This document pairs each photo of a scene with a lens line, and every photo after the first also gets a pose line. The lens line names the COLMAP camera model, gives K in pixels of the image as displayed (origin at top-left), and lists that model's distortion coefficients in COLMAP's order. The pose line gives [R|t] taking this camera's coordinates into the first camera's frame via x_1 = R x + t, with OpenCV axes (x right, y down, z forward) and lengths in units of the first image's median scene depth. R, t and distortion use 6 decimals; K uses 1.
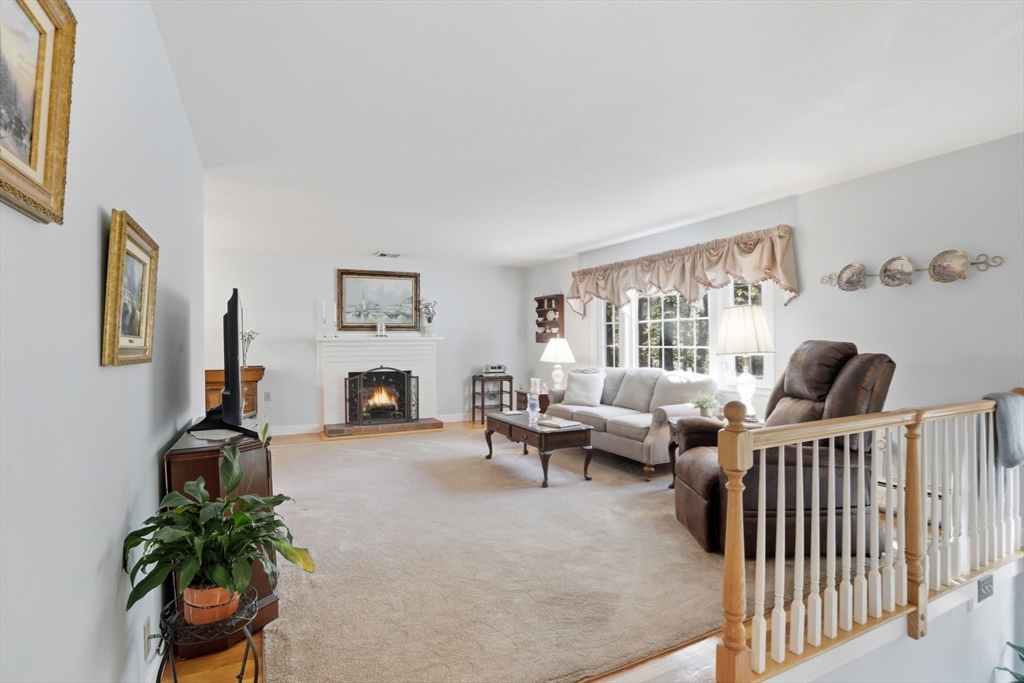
lens RADIAL K [[486.3, 0, 493.5], [0, 486.3, 343.2], [0, 0, 1]] dist [-0.033946, 0.014304]
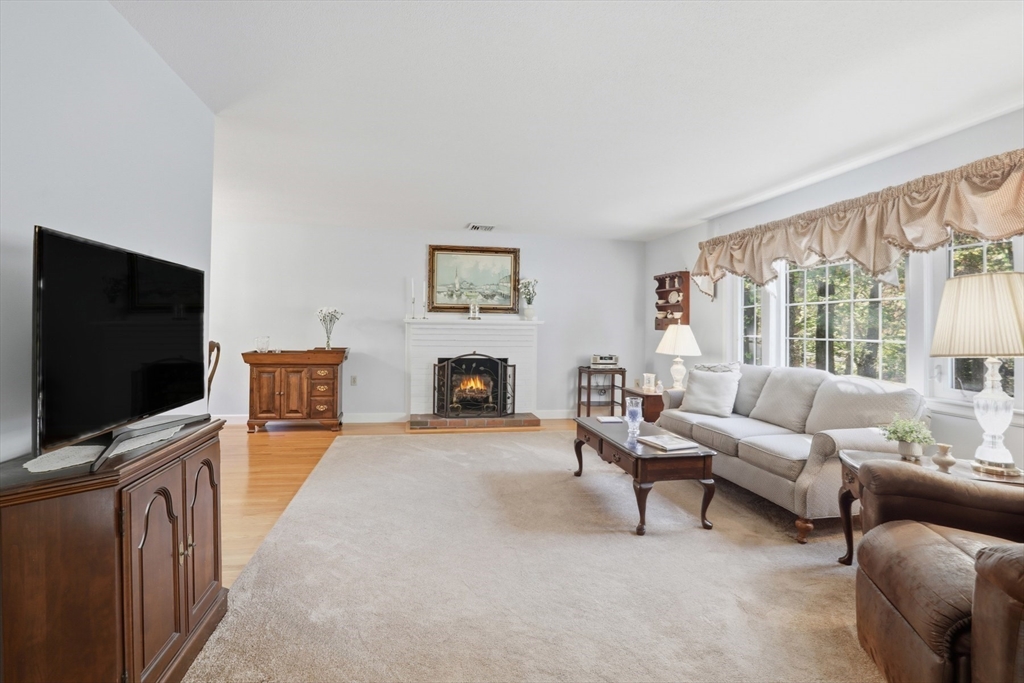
lens RADIAL K [[486.3, 0, 508.0], [0, 486.3, 319.4], [0, 0, 1]] dist [-0.033946, 0.014304]
pose [[0.971467, 0.018124, -0.236483, 0.043117], [-0.022716, 0.999602, -0.016707, 0.000457], [0.236086, 0.021602, 0.971492, 0.145004]]
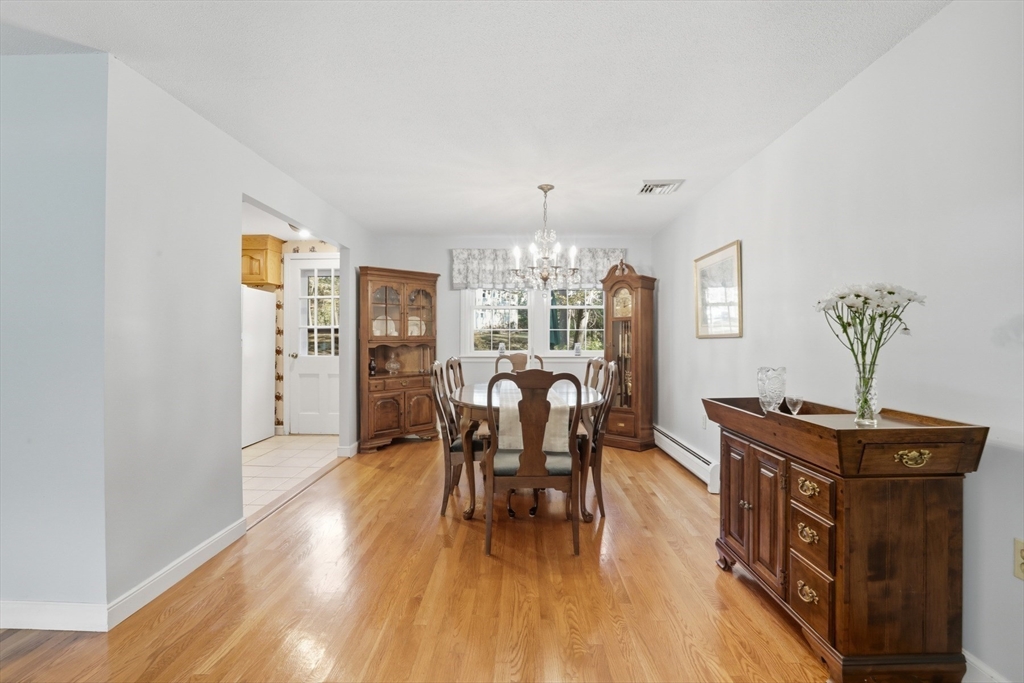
lens RADIAL K [[486.3, 0, 513.2], [0, 486.3, 344.7], [0, 0, 1]] dist [-0.033946, 0.014304]
pose [[-0.450880, 0.015918, -0.892443, -0.145036], [-0.000959, 0.999832, 0.018318, 0.001314], [0.892584, 0.009115, -0.450789, 0.839430]]
